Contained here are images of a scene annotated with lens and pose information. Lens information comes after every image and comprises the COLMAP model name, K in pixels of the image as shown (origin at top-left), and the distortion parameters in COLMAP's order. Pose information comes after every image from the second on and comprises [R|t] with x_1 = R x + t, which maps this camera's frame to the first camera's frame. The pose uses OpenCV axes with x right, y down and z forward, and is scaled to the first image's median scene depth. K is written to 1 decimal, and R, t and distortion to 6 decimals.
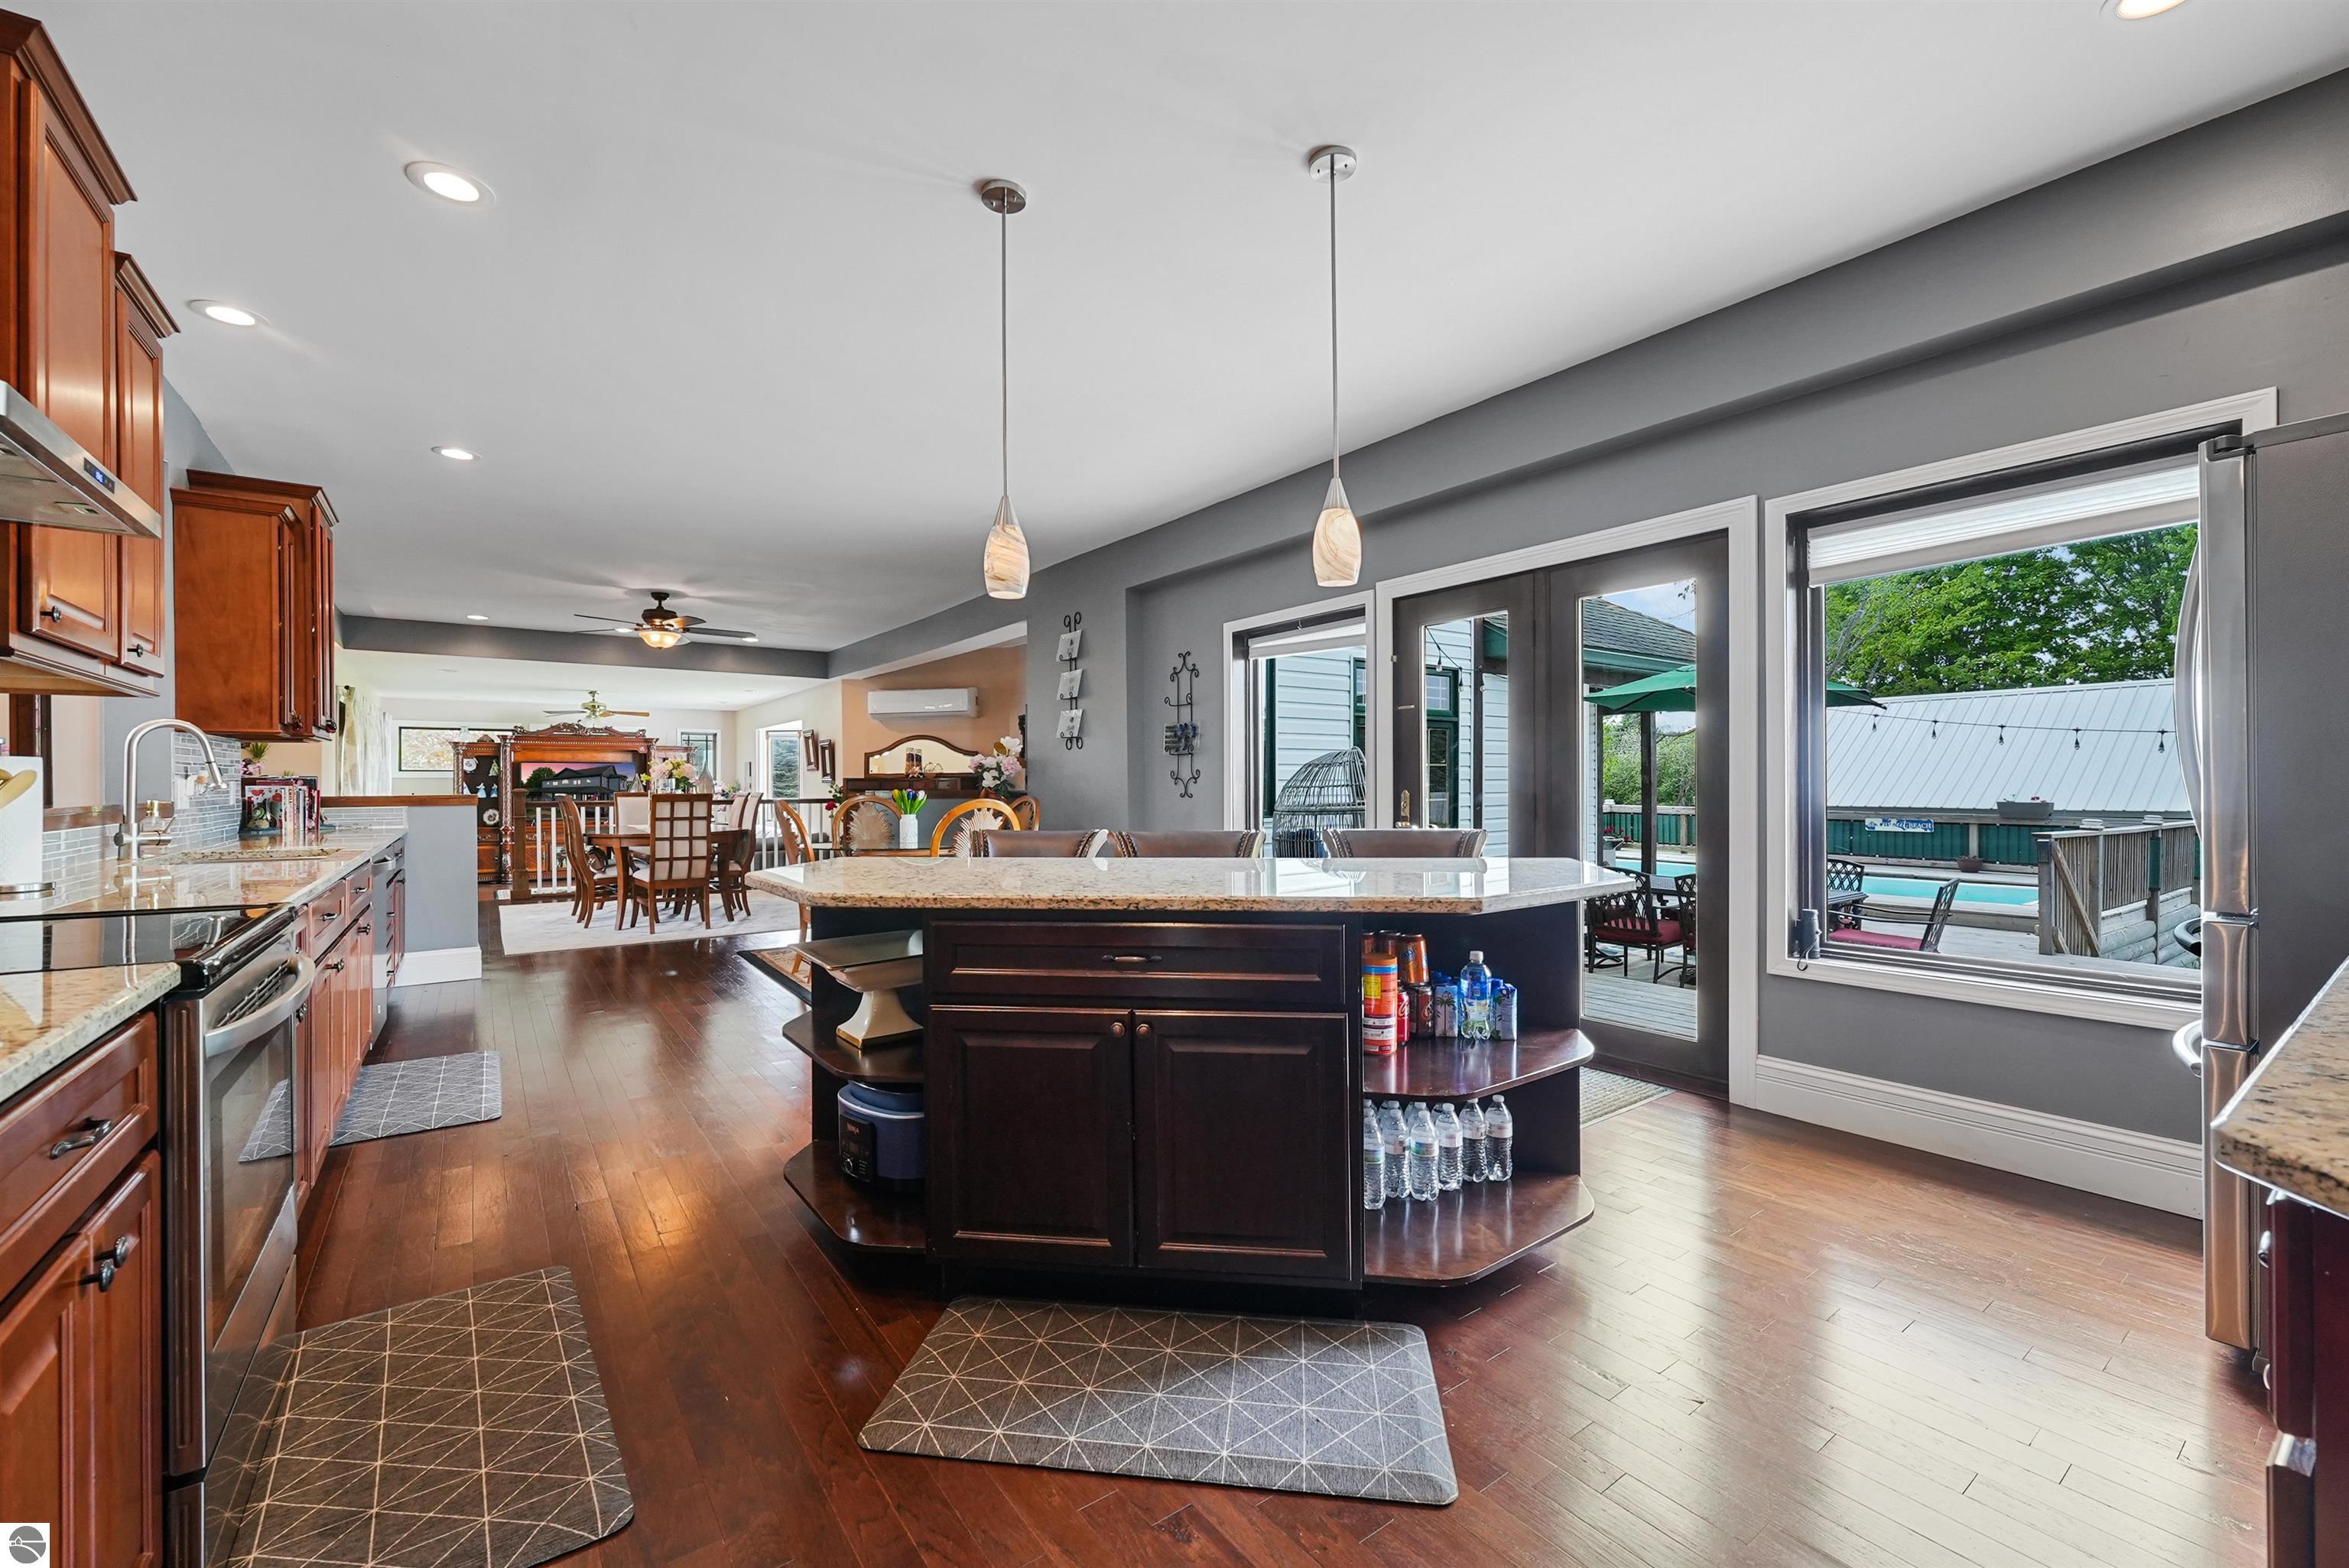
lens RADIAL K [[957.1, 0, 1176.3], [0, 957.1, 787.3], [0, 0, 1]] dist [-0.000111, -0.000183]
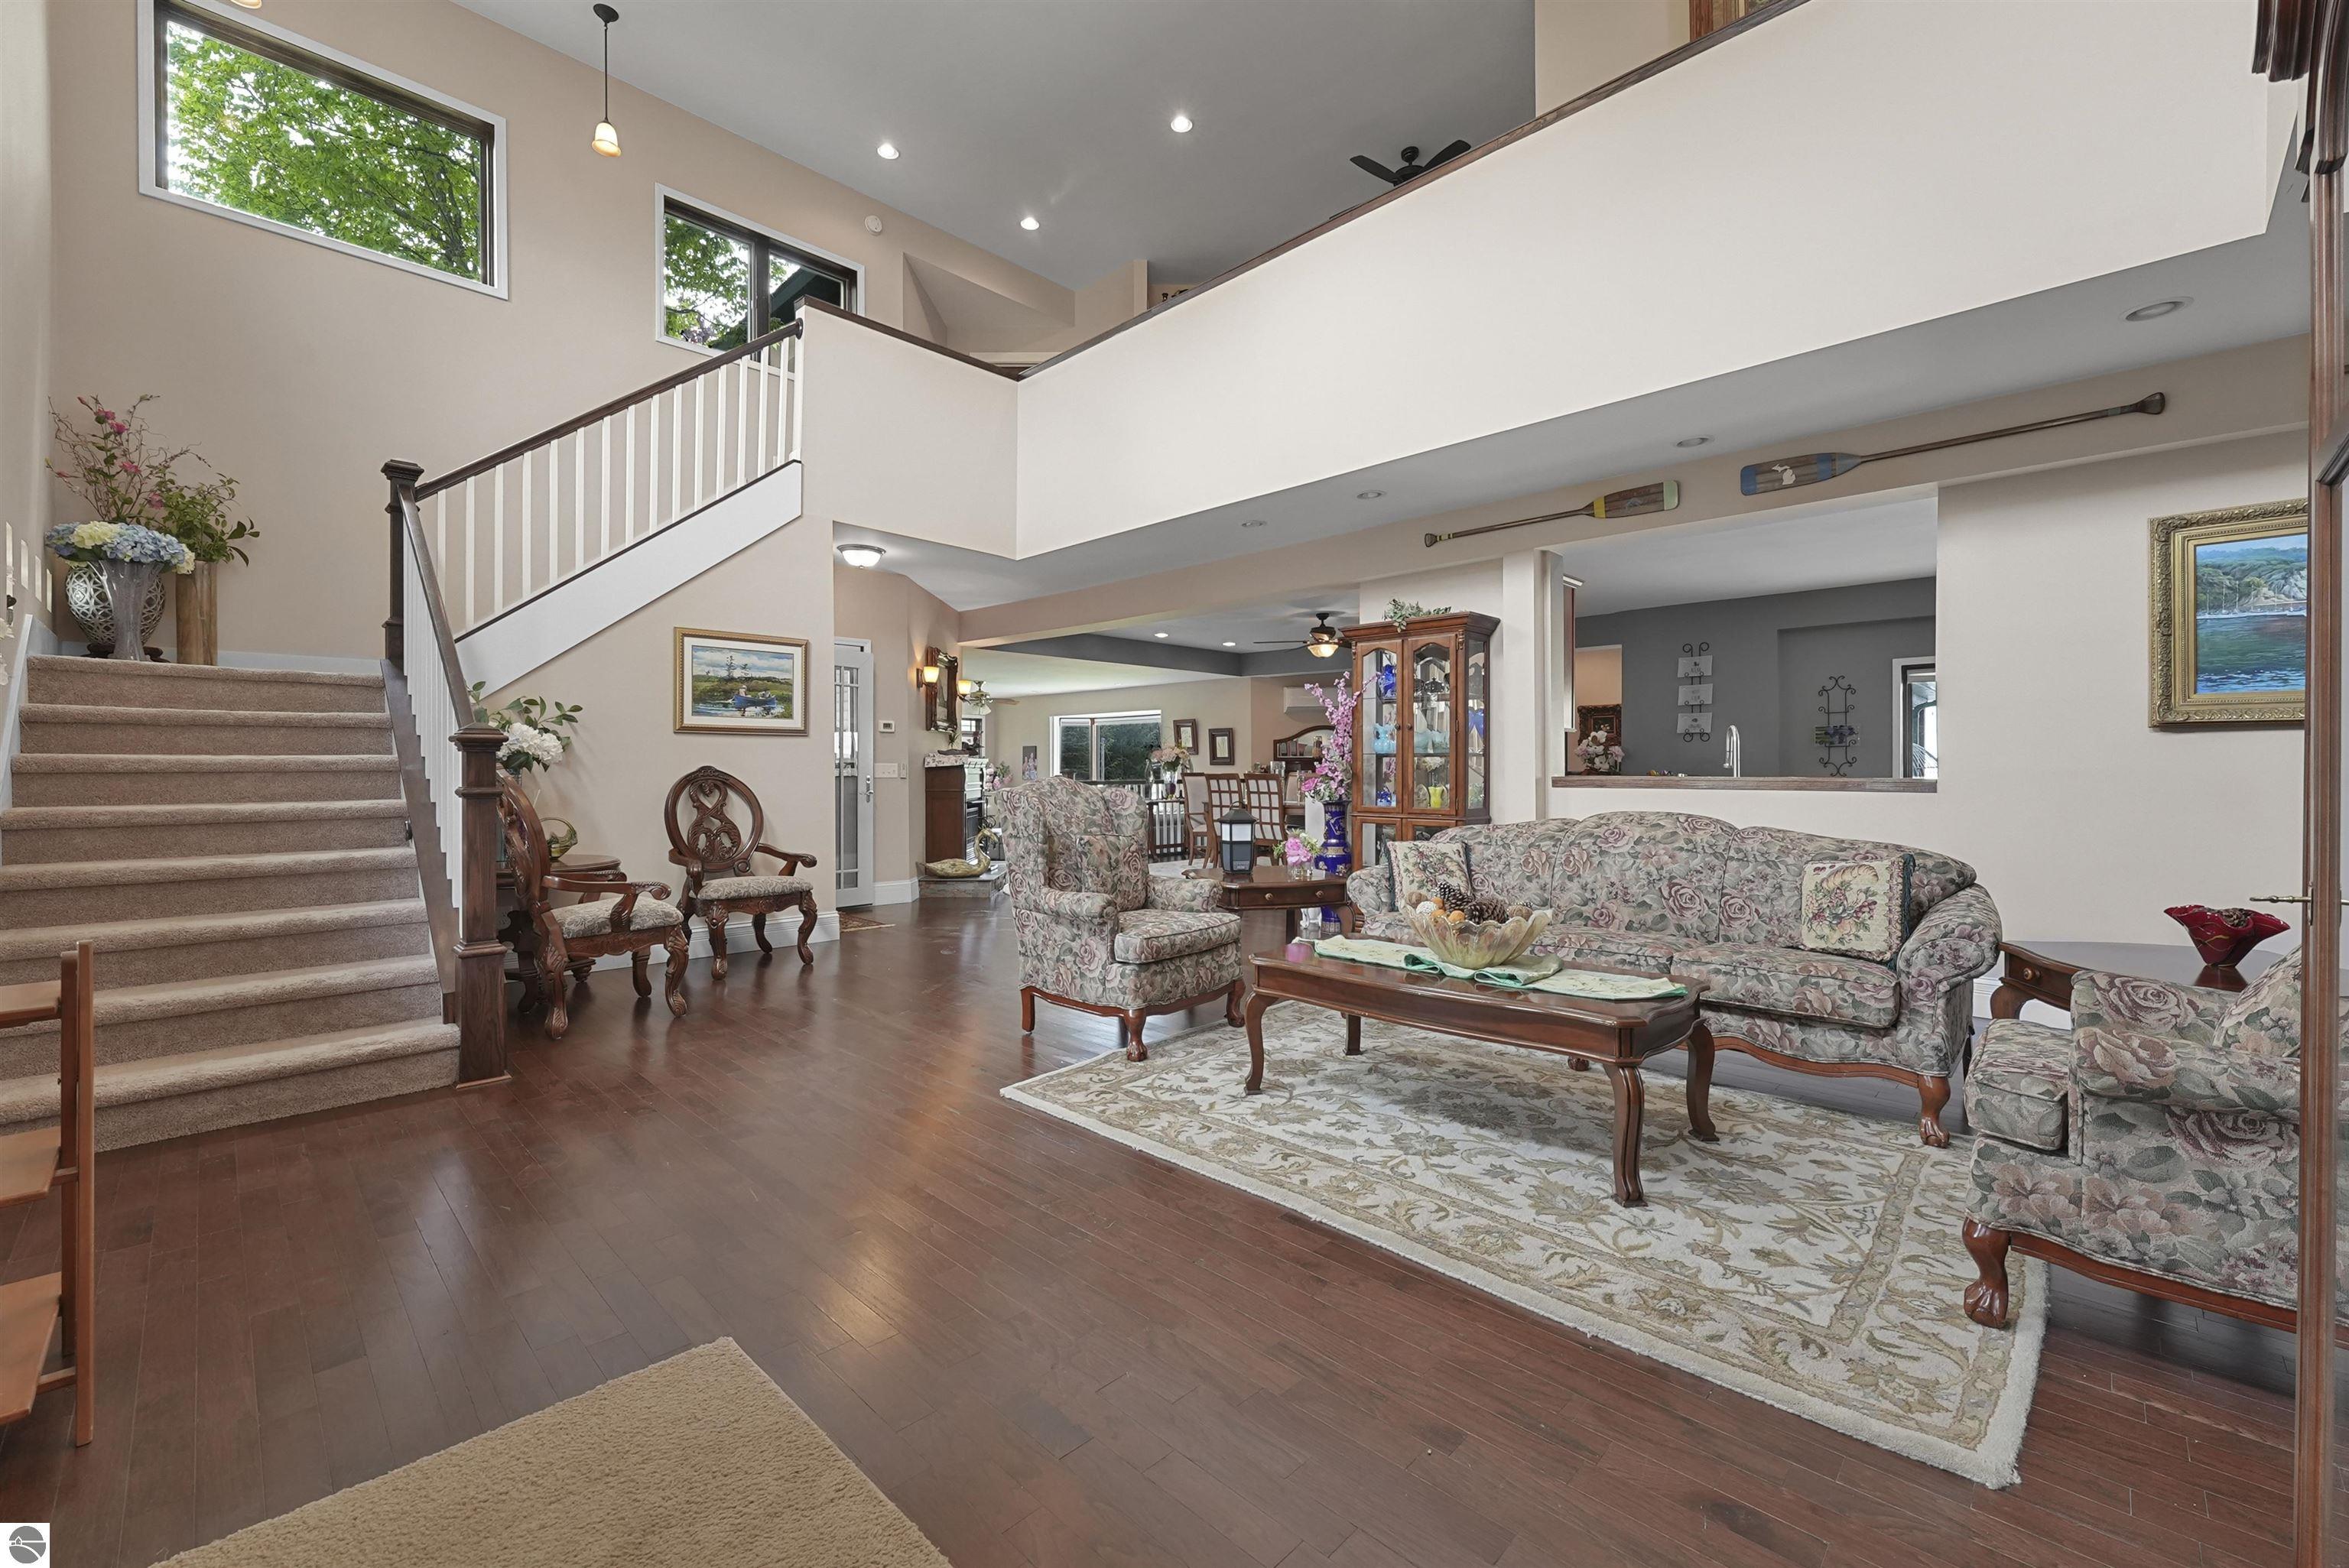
lens RADIAL K [[962.8, 0, 1170.6], [0, 962.8, 770.2], [0, 0, 1]] dist [-0.001867, 0.000060]
pose [[0.987886, 0.002776, 0.155160, -1.213596], [-0.002579, 0.999996, -0.001473, 0.006673], [-0.155163, 0.001055, 0.987888, -0.286218]]
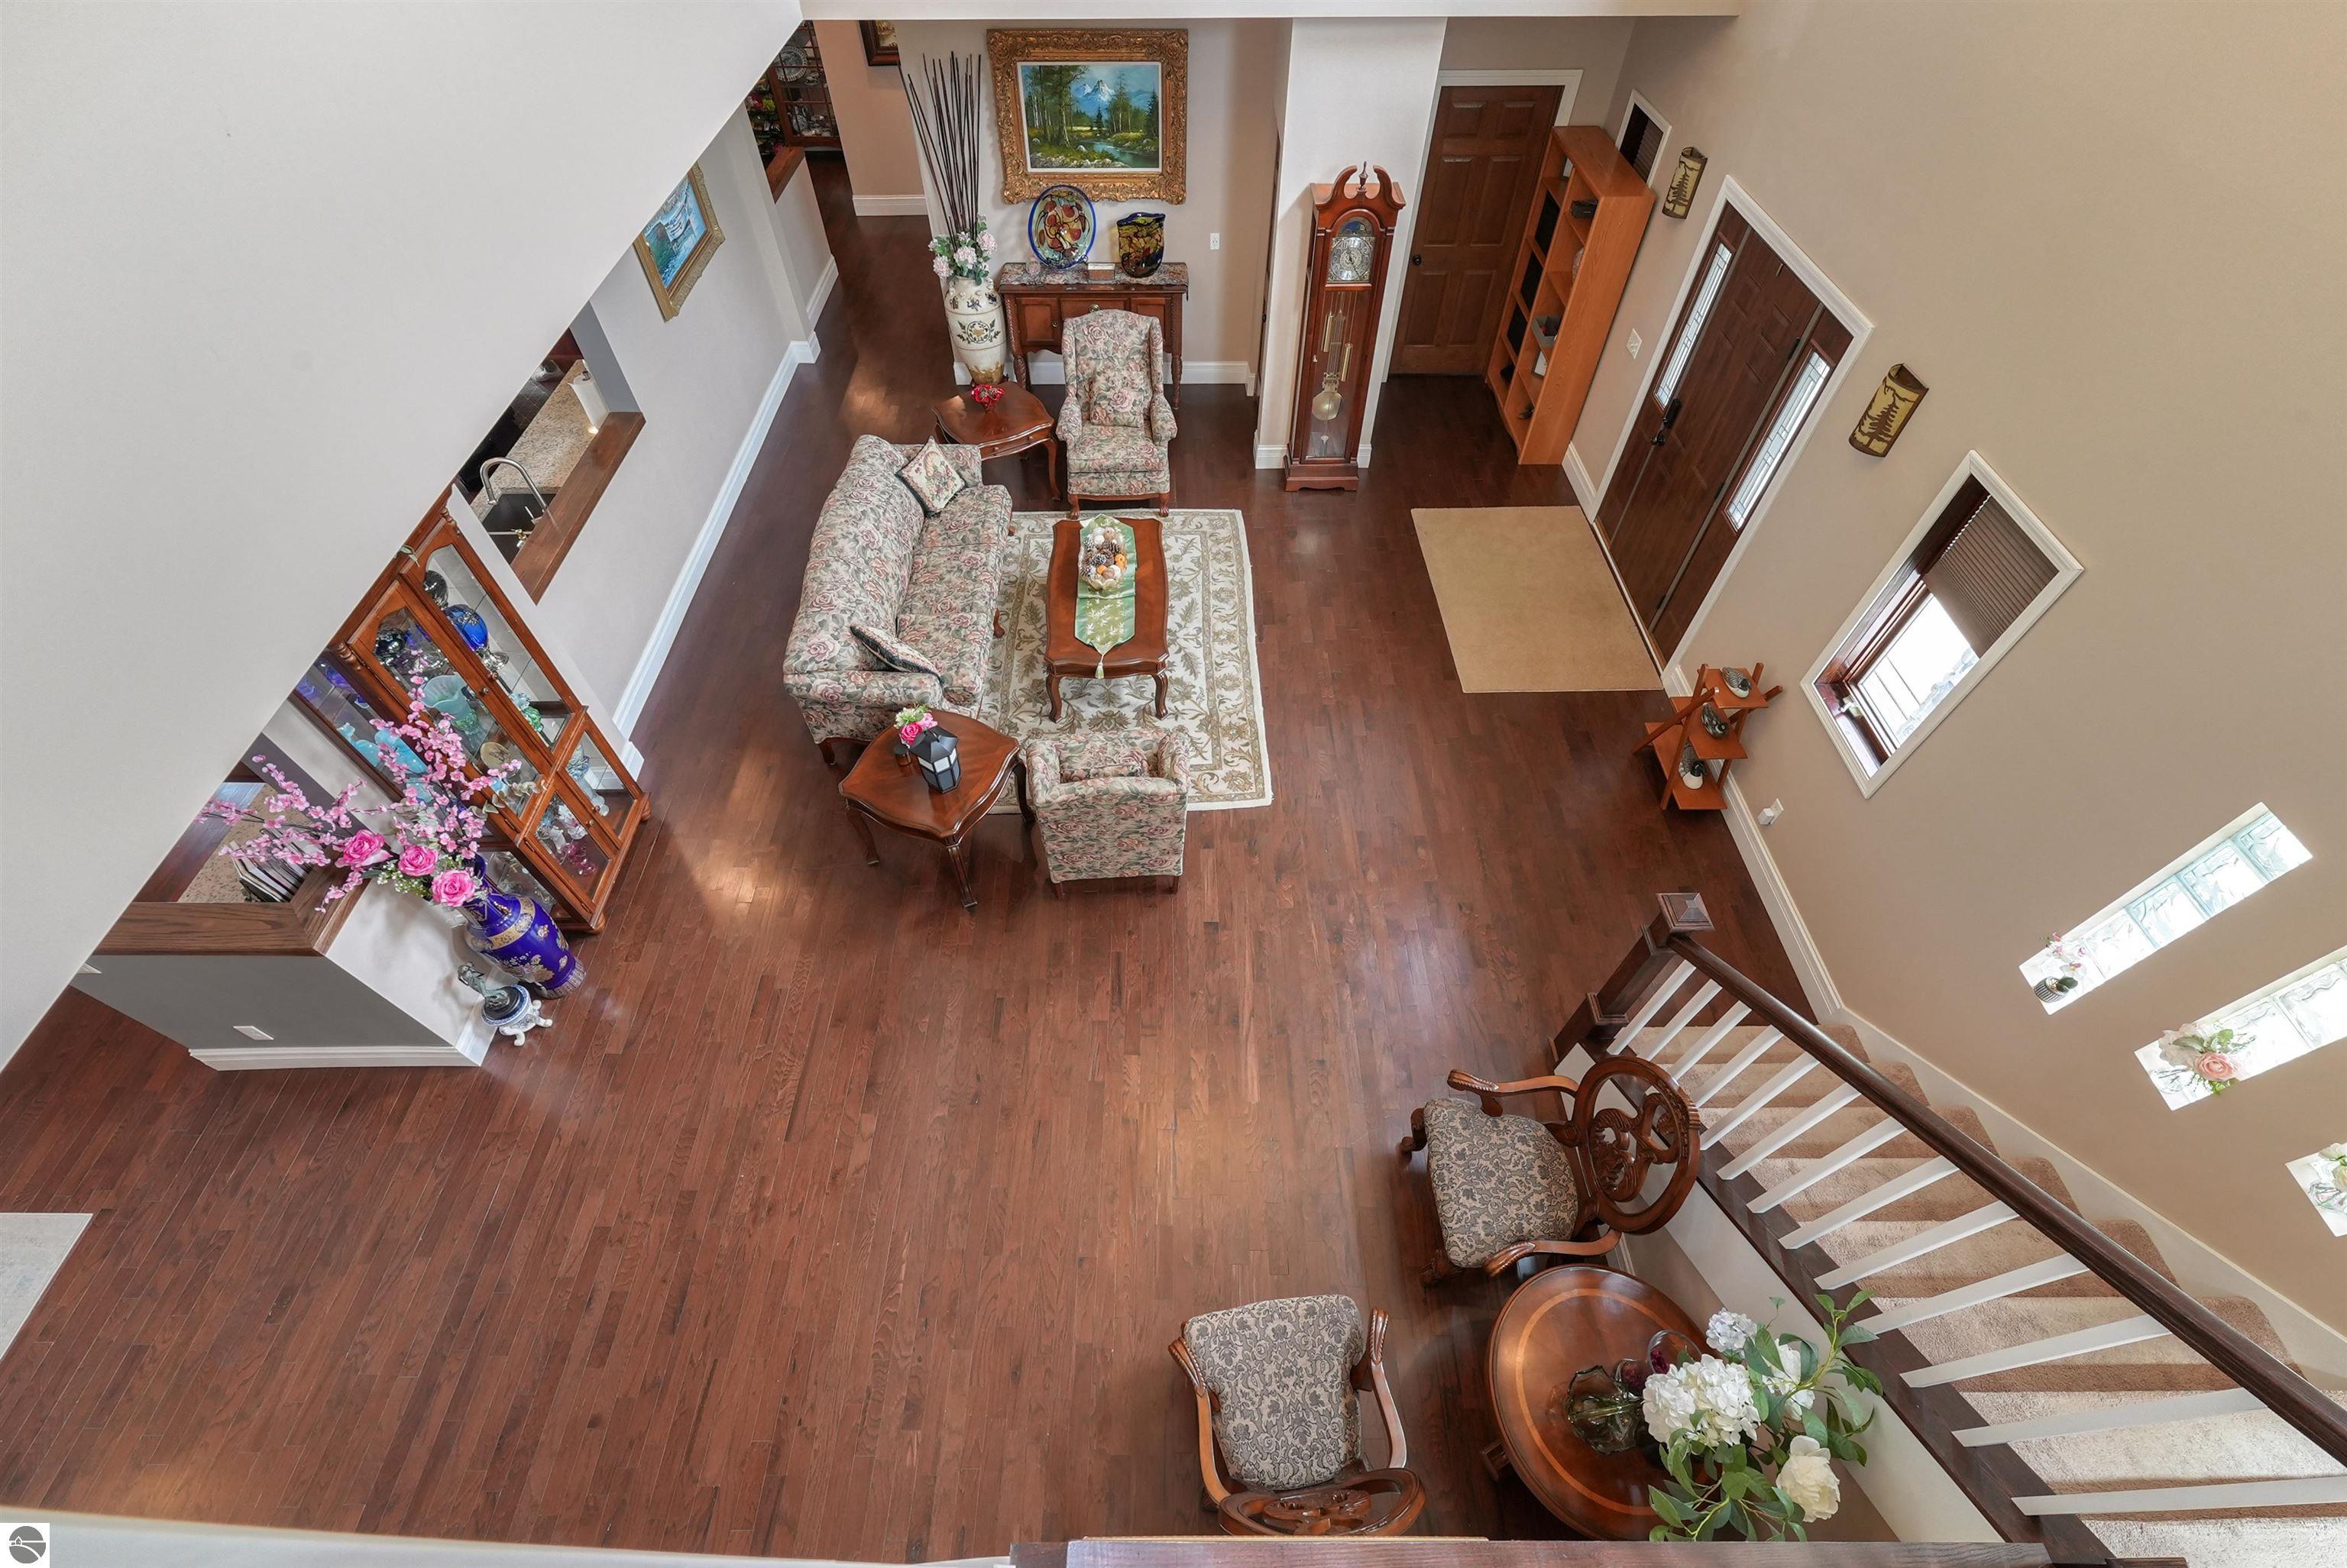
lens RADIAL K [[956.2, 0, 1175.3], [0, 956.2, 787.3], [0, 0, 1]] dist [-0.000111, -0.000183]
pose [[-0.816377, -0.452636, 0.358676, -1.464724], [0.001541, 0.619354, 0.785110, -0.513539], [-0.577517, 0.641499, -0.504929, 0.786945]]
